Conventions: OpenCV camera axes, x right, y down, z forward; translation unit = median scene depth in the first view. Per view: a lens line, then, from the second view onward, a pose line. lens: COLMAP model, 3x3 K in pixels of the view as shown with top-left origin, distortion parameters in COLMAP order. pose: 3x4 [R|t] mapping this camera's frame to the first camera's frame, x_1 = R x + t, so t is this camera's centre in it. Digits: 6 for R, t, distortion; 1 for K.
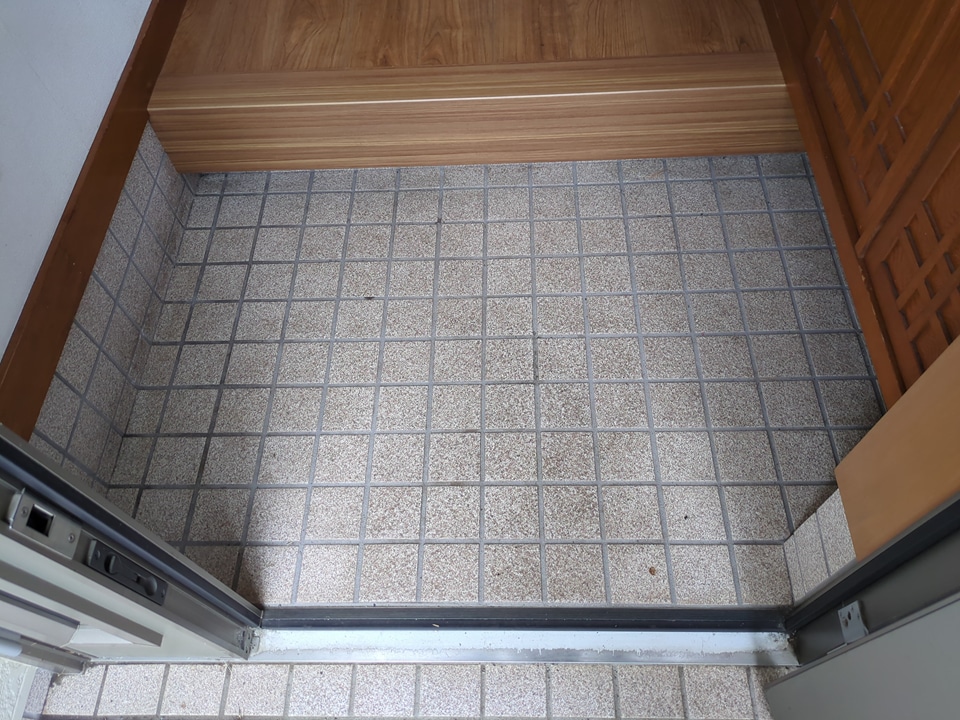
lens RADIAL K [[722.3, 0, 480.0], [0, 722.3, 360.0], [0, 0, 1]] dist [0.050868, -0.001823]
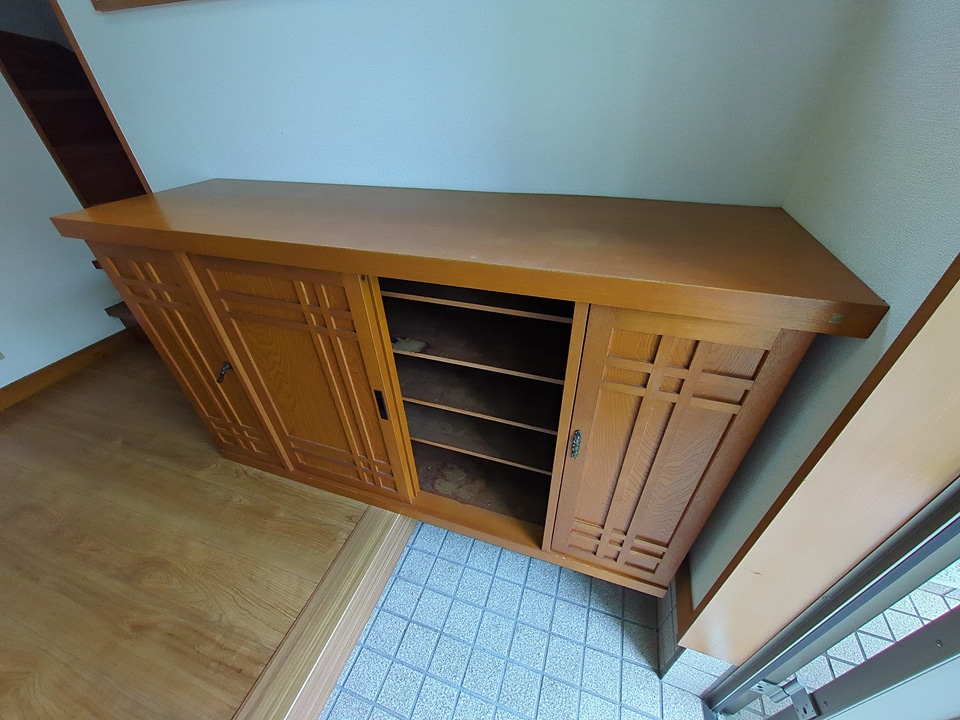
lens RADIAL K [[377.0, 0, 480.0], [0, 377.0, 360.0], [0, 0, 1]] dist [-0.001231, 0.000038]
pose [[0.307553, -0.527667, 0.791820, -0.005676], [0.806709, 0.585897, 0.077104, -0.473805], [-0.504610, 0.615054, 0.605869, 0.190694]]
